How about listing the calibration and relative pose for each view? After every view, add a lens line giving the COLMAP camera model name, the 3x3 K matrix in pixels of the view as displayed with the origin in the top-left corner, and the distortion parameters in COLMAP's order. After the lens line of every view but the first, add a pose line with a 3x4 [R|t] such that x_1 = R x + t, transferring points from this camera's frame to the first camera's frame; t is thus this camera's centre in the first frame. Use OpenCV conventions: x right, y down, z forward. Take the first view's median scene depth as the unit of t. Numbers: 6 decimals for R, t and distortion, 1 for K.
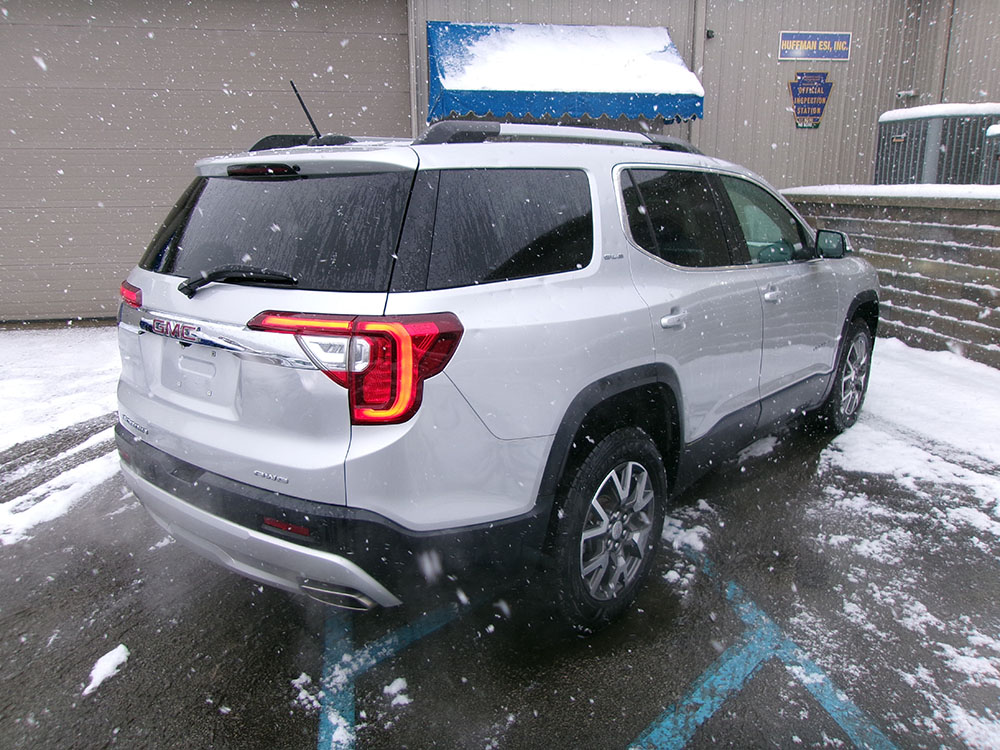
lens RADIAL K [[760.5, 0, 500.0], [0, 760.5, 375.0], [0, 0, 1]] dist [-0.021588, 0.039153]
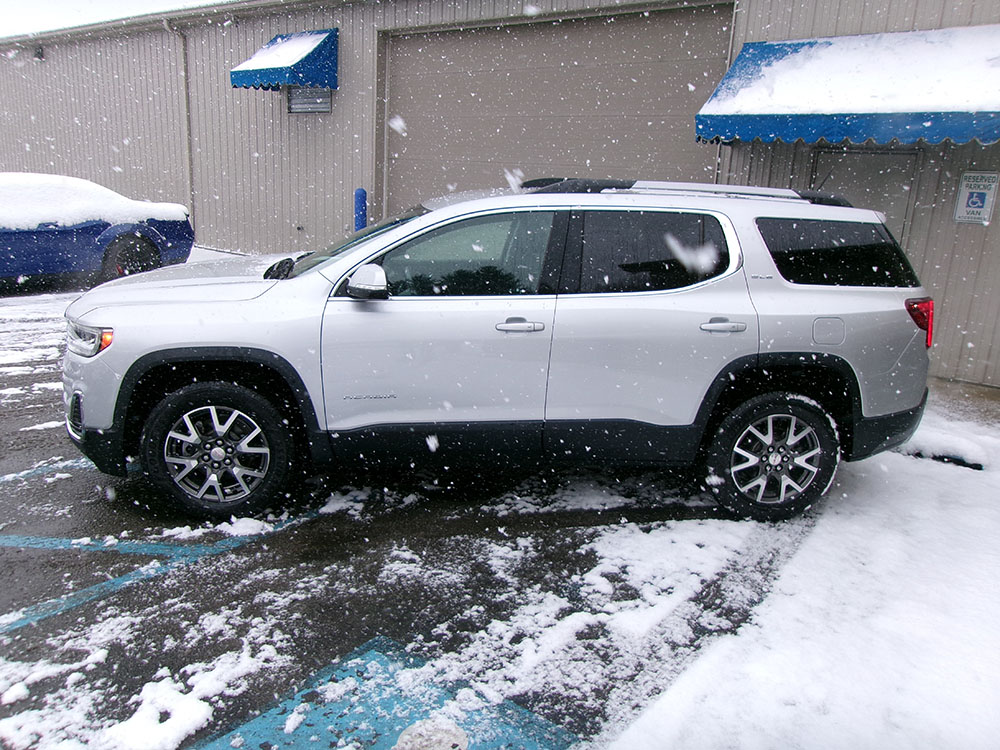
lens RADIAL K [[760.5, 0, 500.0], [0, 760.5, 375.0], [0, 0, 1]] dist [-0.021588, 0.039153]
pose [[0.665351, 0.228852, -0.710587, 1.286092], [-0.237271, 0.967324, 0.089370, -0.158311], [0.707820, 0.109140, 0.697910, 0.342366]]
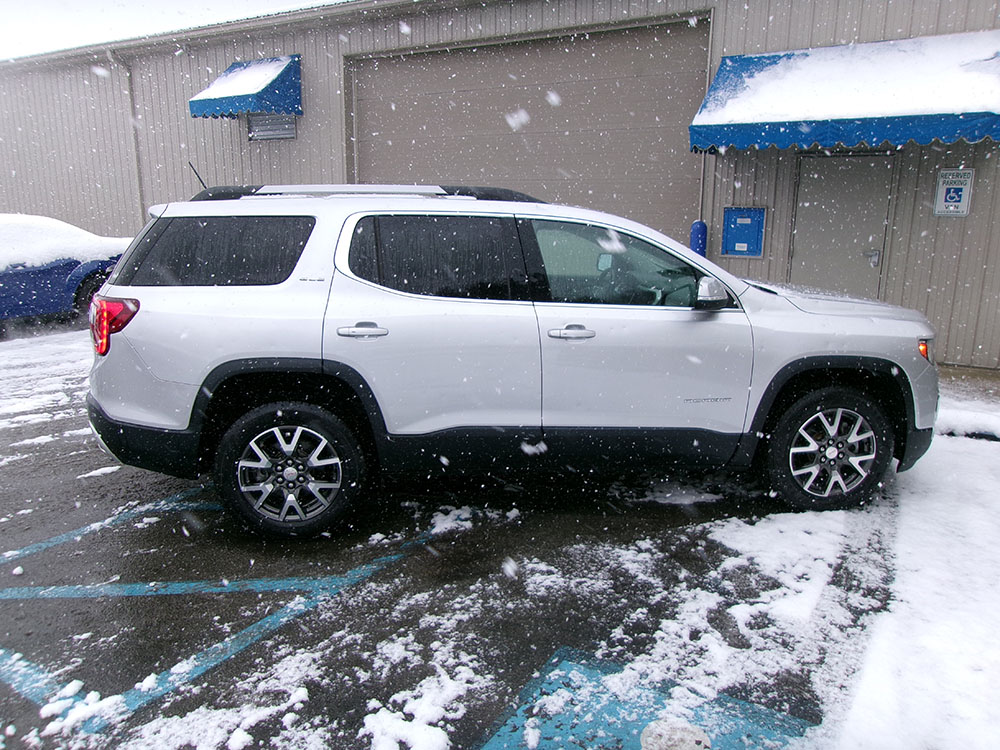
lens RADIAL K [[760.5, 0, 500.0], [0, 760.5, 375.0], [0, 0, 1]] dist [-0.021588, 0.039153]
pose [[0.744429, 0.162990, -0.647502, 1.094931], [-0.176281, 0.983317, 0.044853, -0.087567], [0.644011, 0.080753, 0.760743, 0.143740]]
